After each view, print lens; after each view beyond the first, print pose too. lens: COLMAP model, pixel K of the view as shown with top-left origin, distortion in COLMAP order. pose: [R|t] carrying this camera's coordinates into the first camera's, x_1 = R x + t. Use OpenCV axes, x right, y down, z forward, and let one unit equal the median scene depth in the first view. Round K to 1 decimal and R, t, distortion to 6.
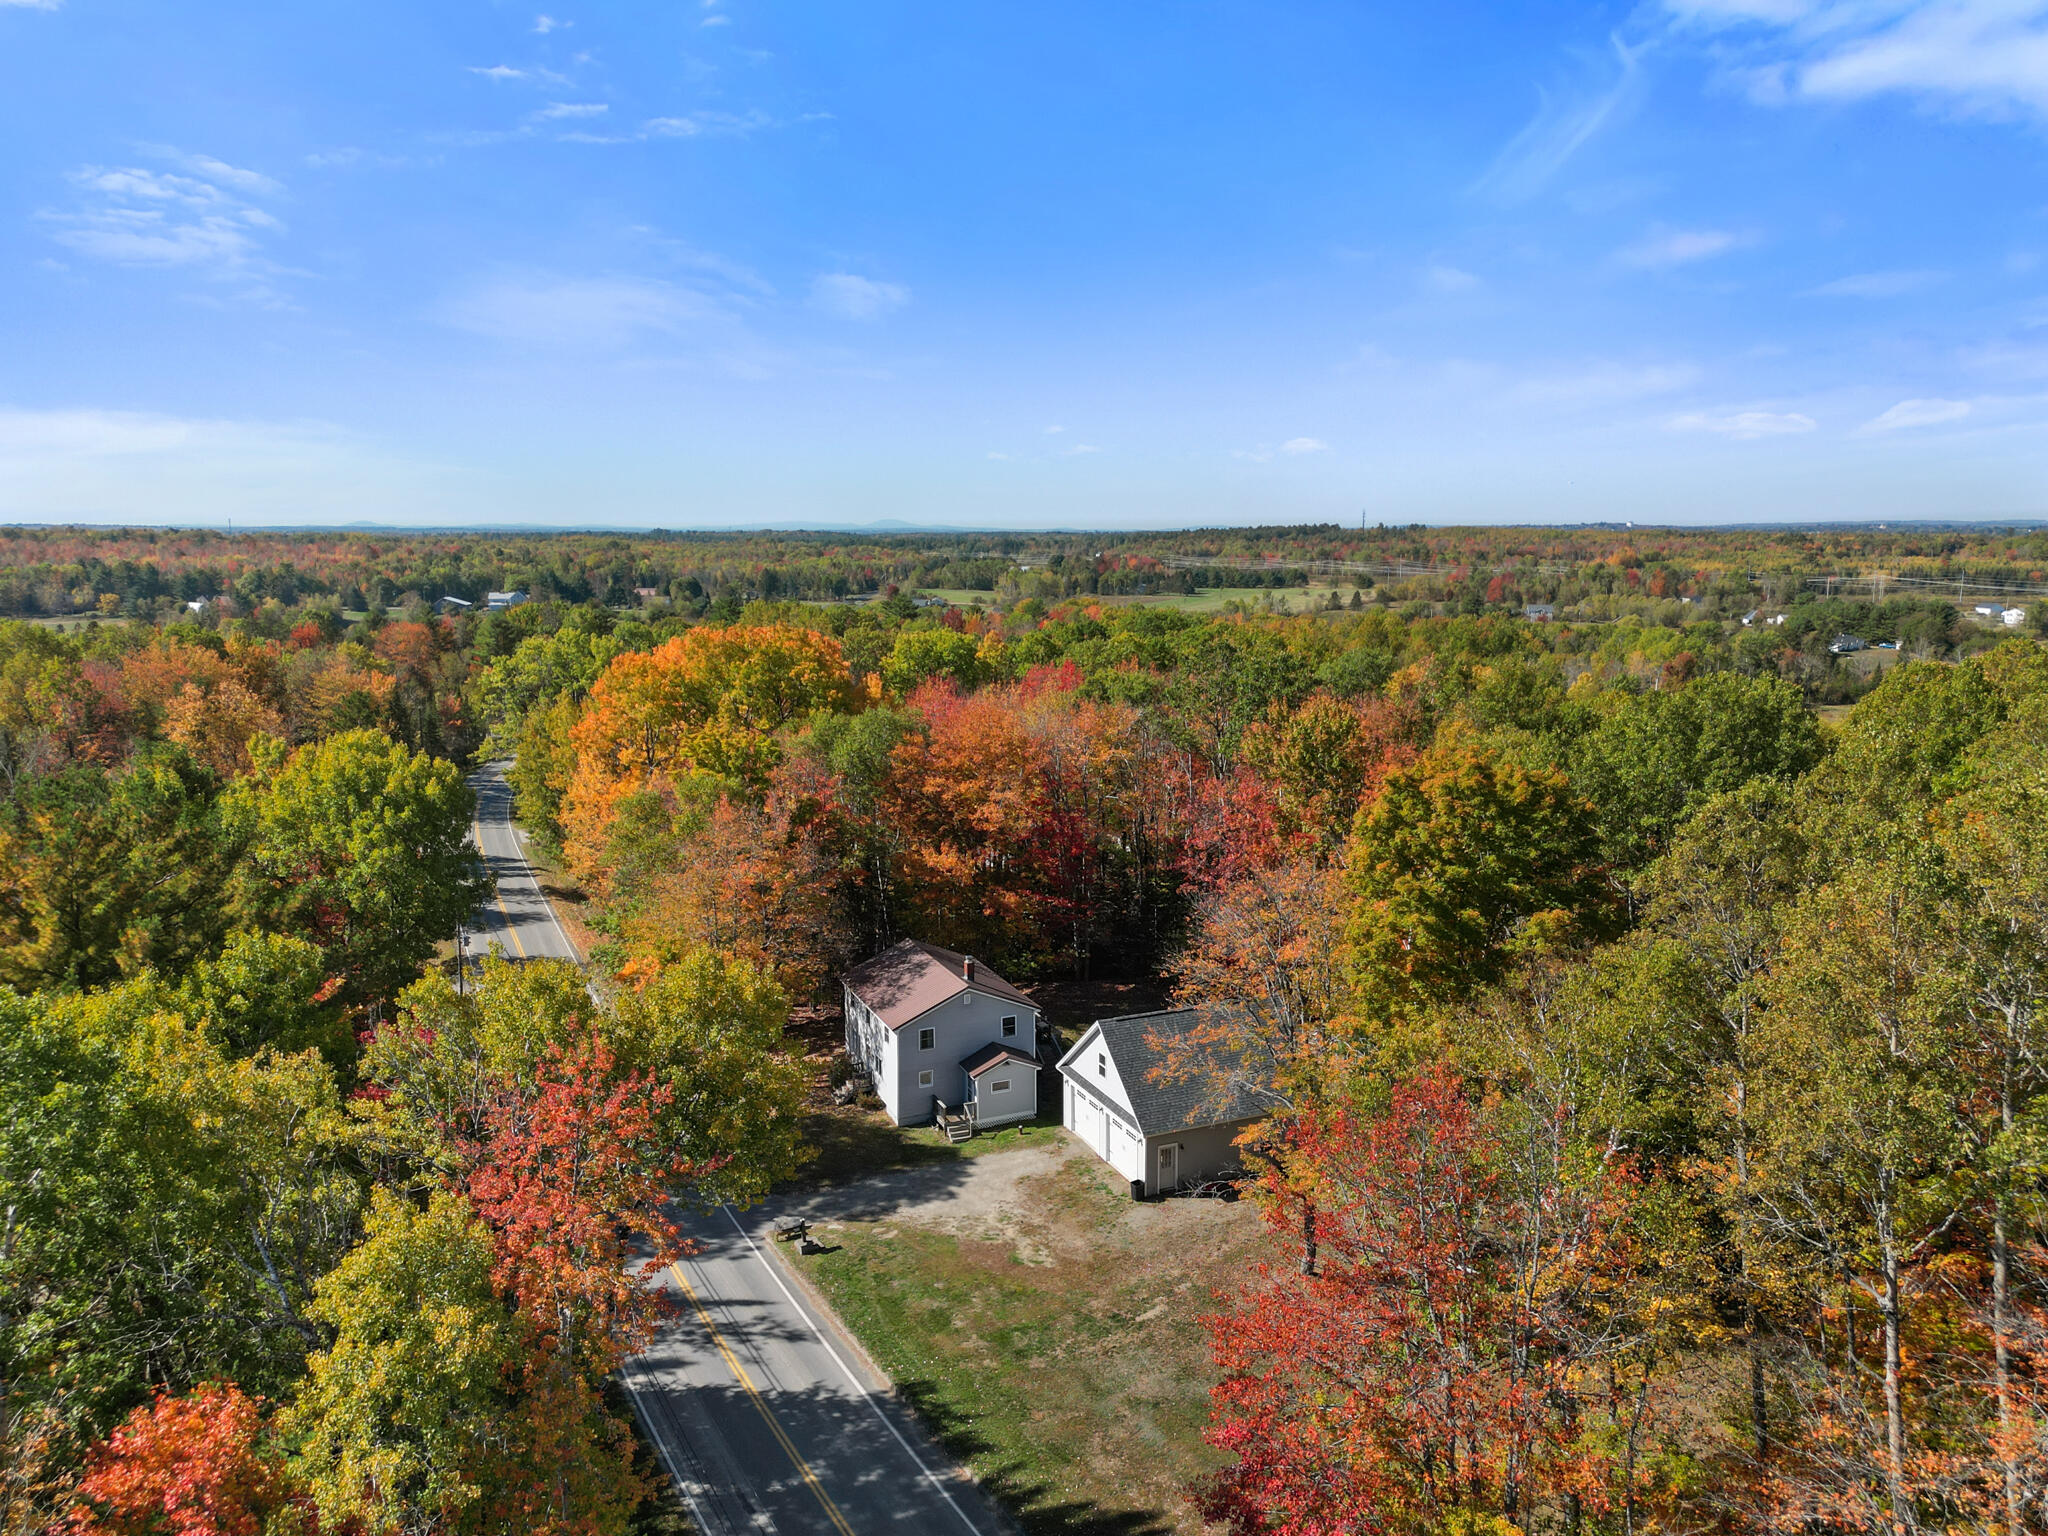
lens RADIAL K [[1445.4, 0, 1027.8], [0, 1445.4, 763.2], [0, 0, 1]] dist [0.076907, -0.071245]
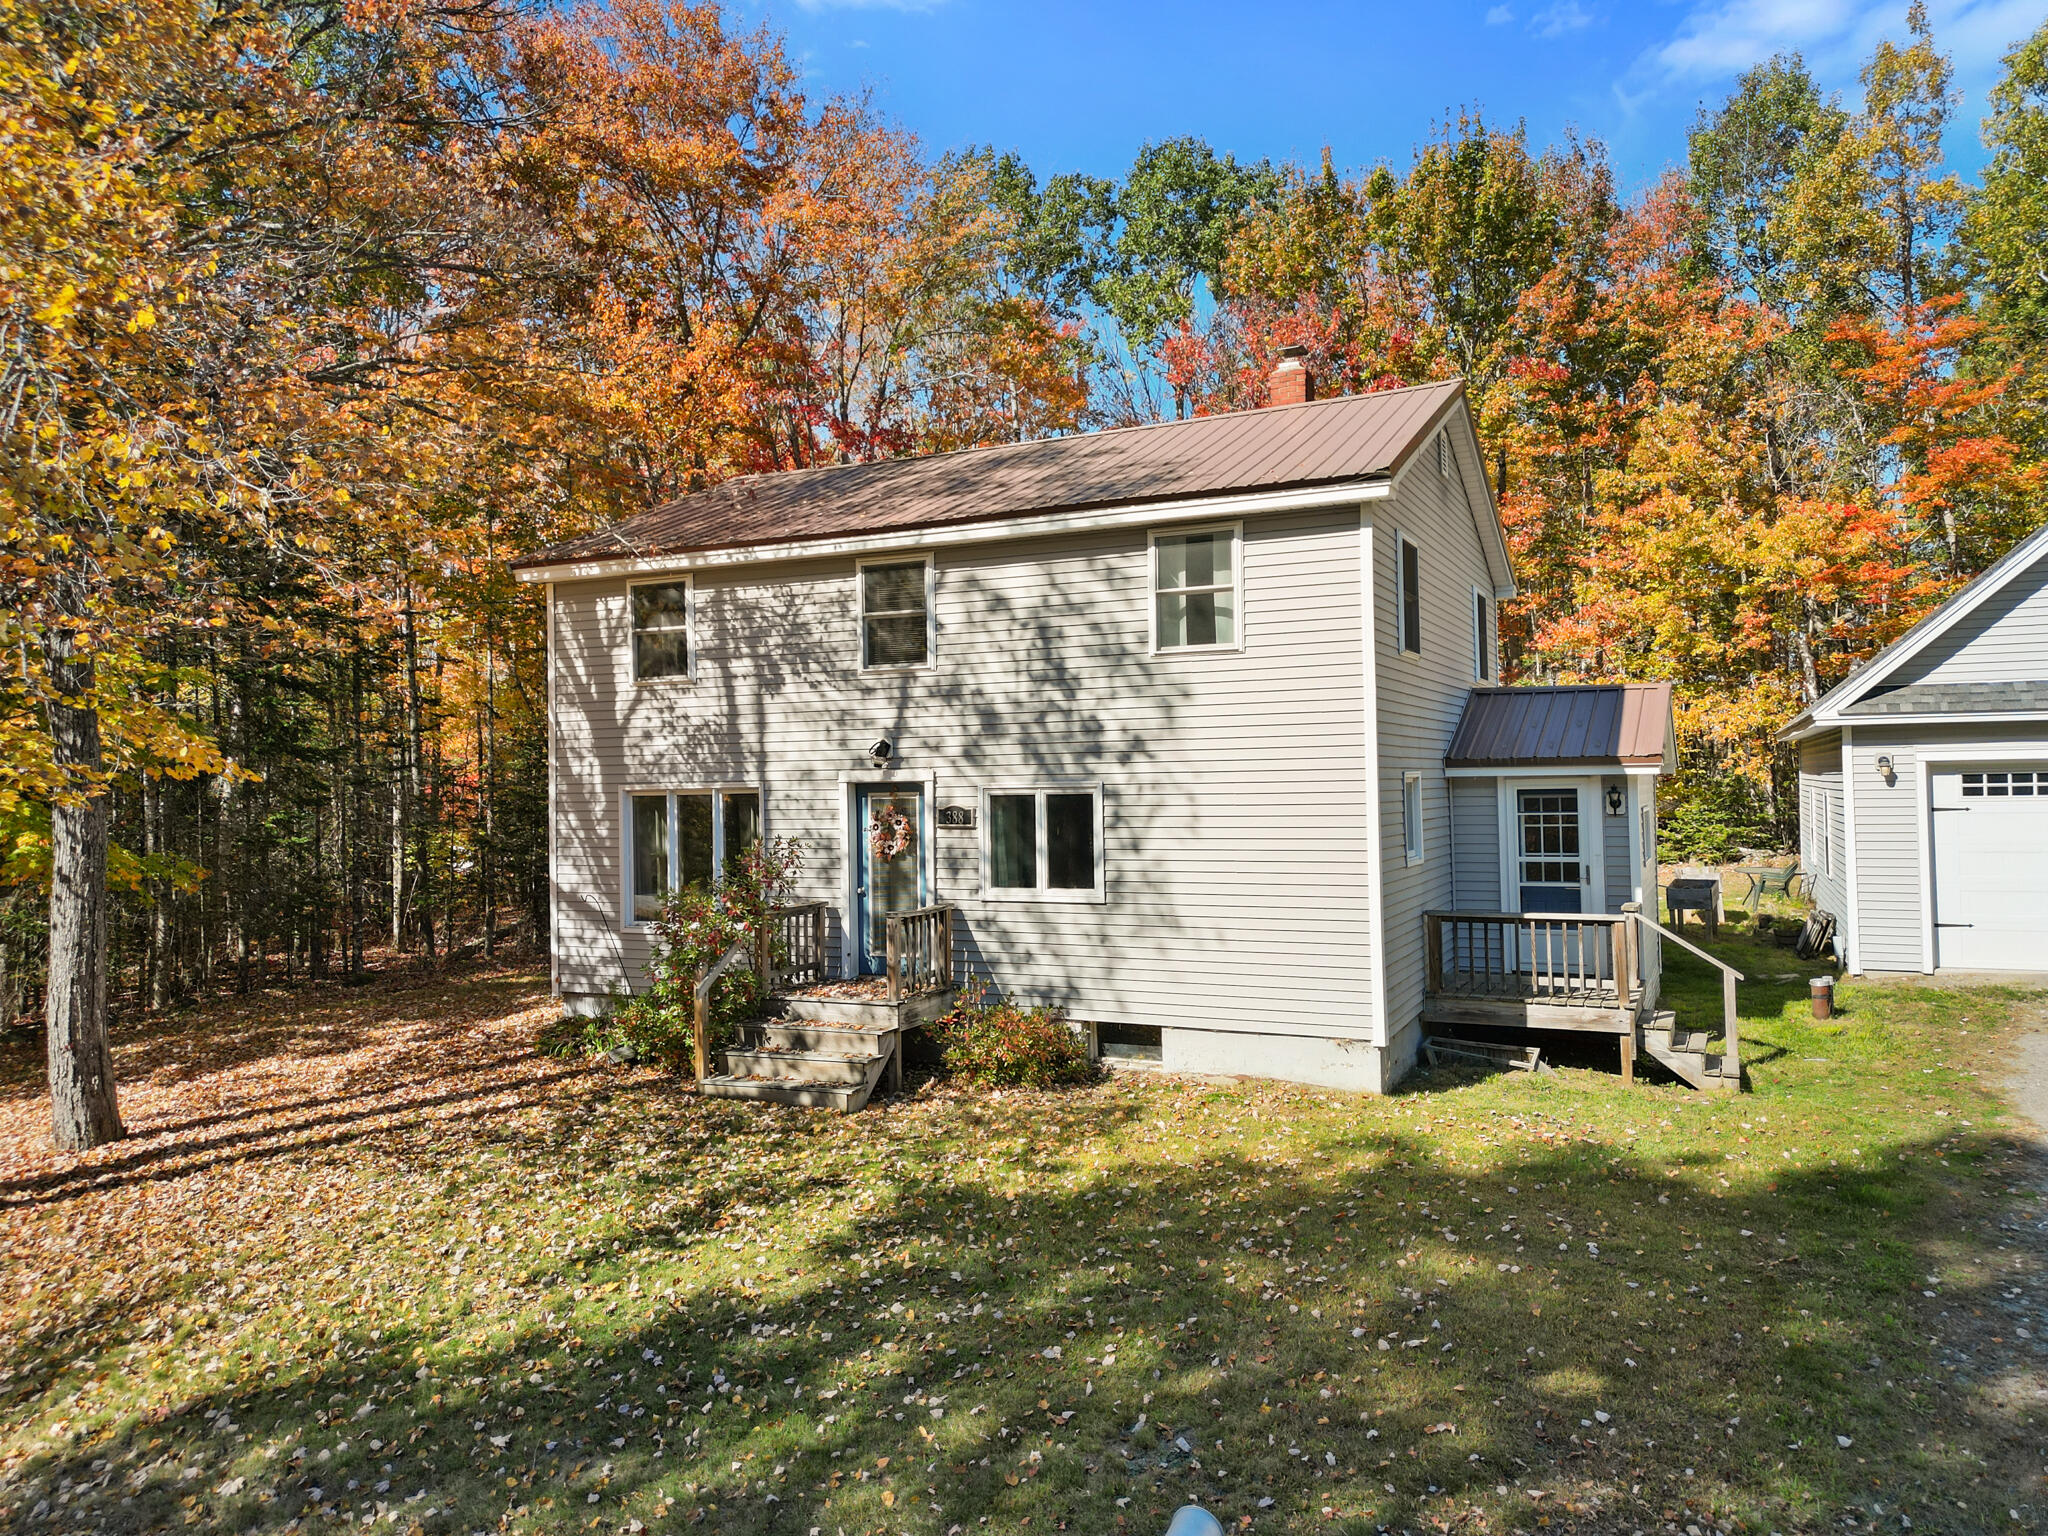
lens RADIAL K [[1445.4, 0, 1025.2], [0, 1445.4, 760.4], [0, 0, 1]] dist [0.076907, -0.071245]
pose [[0.759278, -0.001629, 0.650765, -0.229724], [0.123424, 0.982207, -0.141546, 0.231691], [-0.638955, 0.187793, 0.745969, 0.898058]]
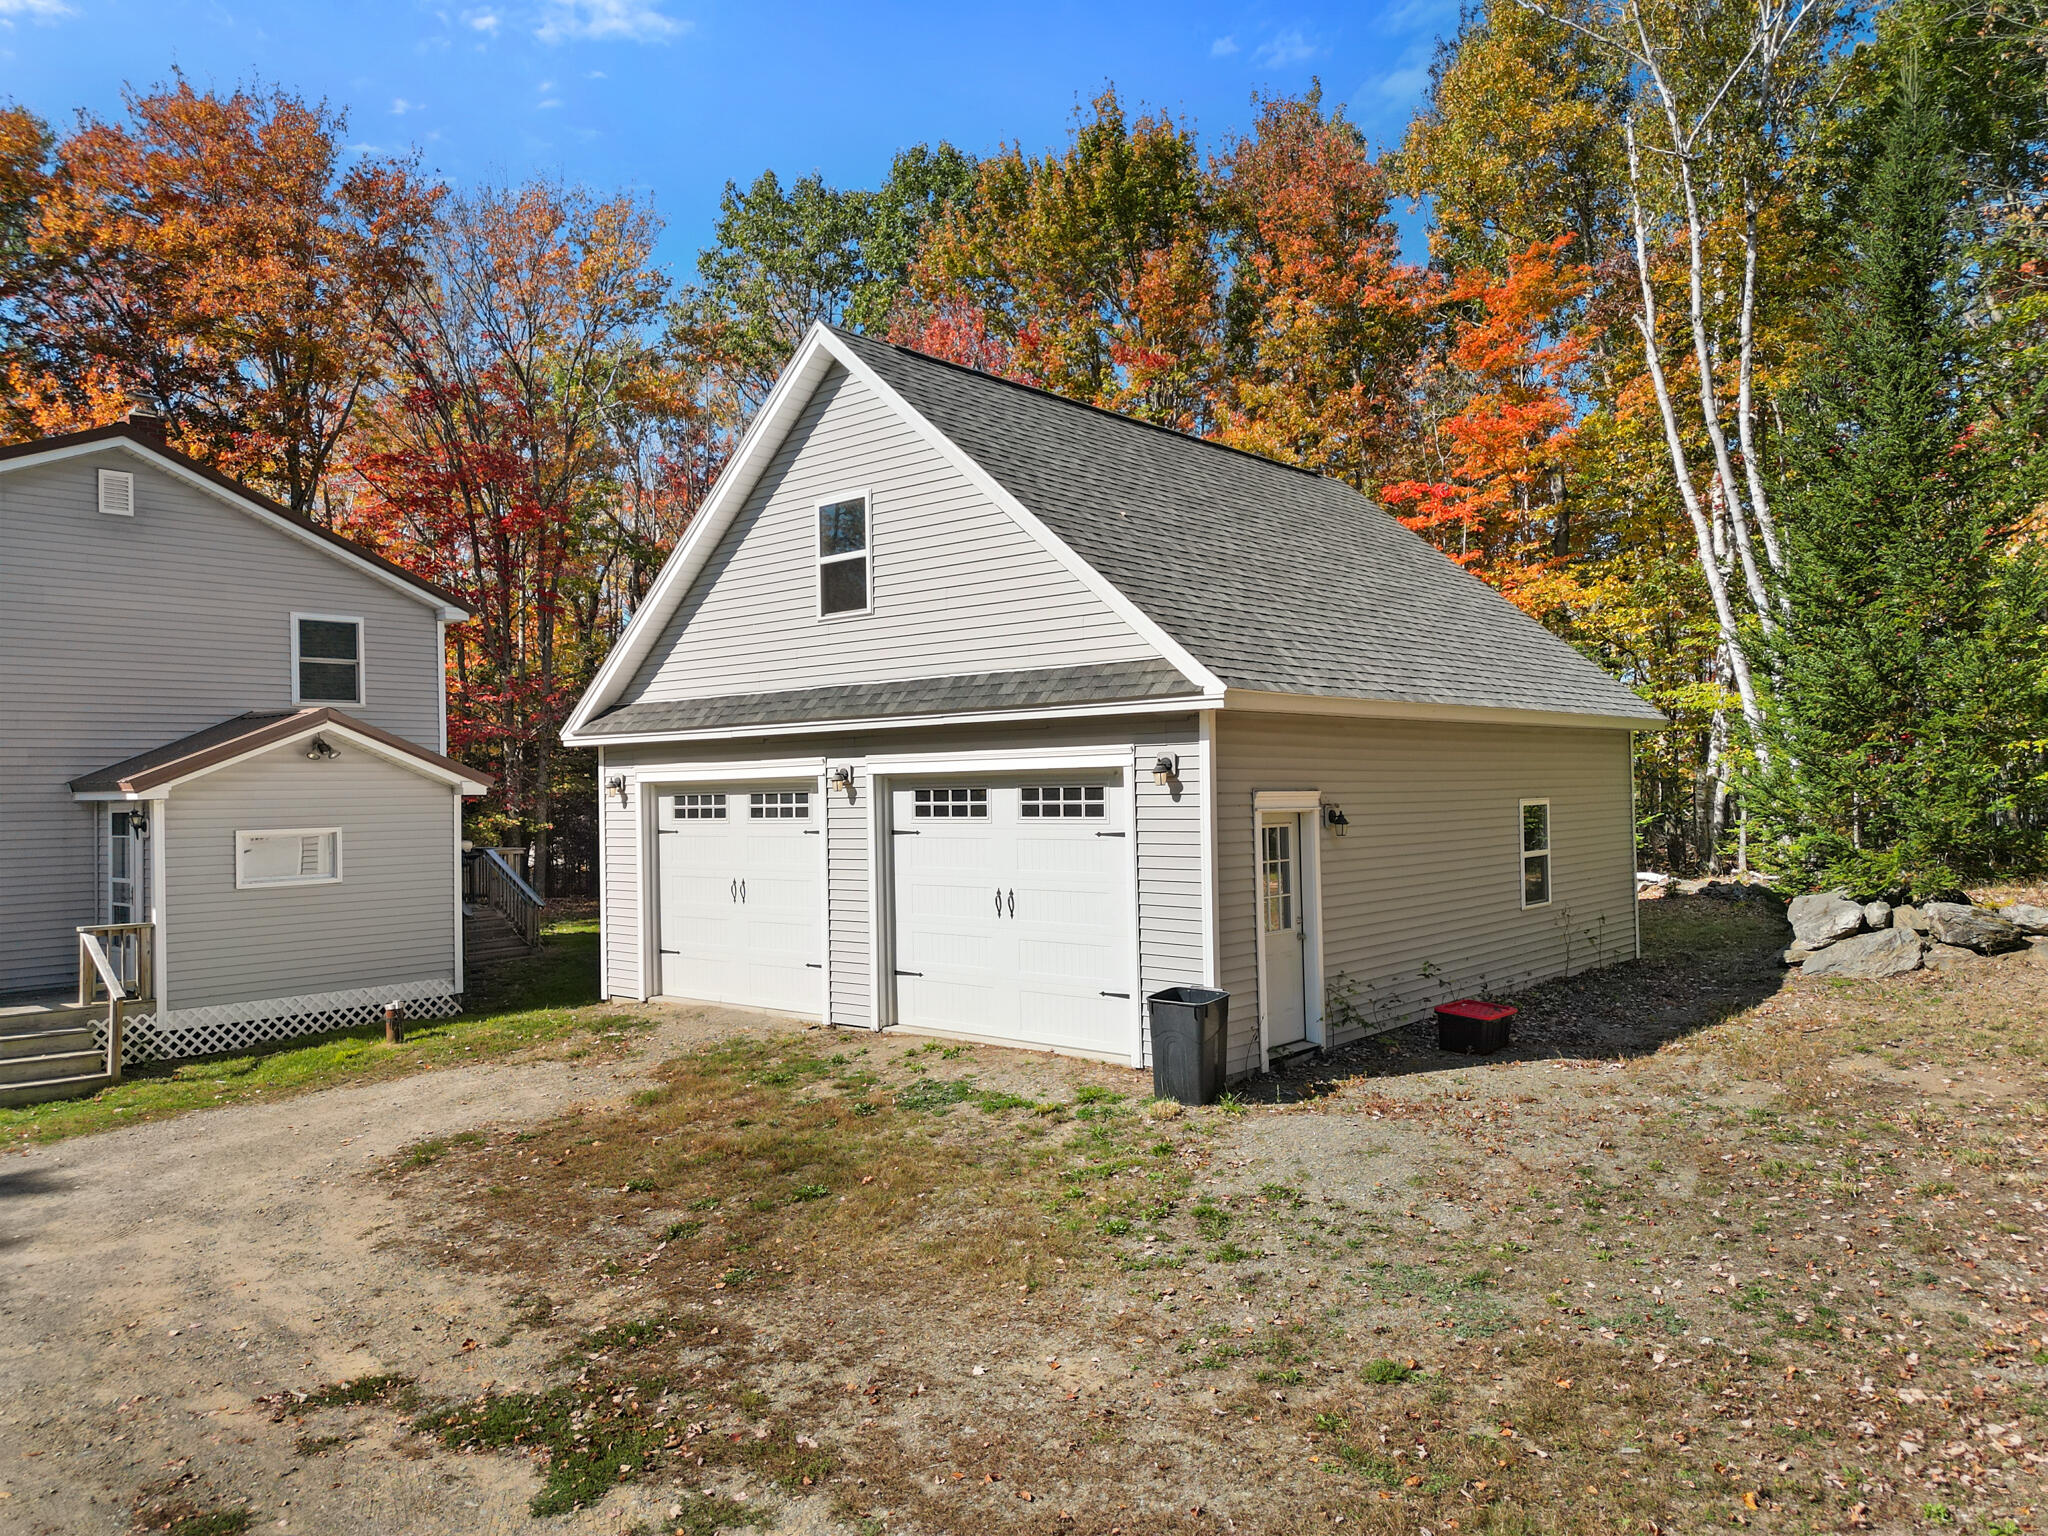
lens RADIAL K [[1445.4, 0, 1024.7], [0, 1445.4, 748.3], [0, 0, 1]] dist [0.076907, -0.071245]
pose [[0.907520, -0.003637, 0.419992, -0.011056], [0.085822, 0.980470, -0.176953, 0.255912], [-0.411146, 0.196633, 0.890109, 0.756822]]
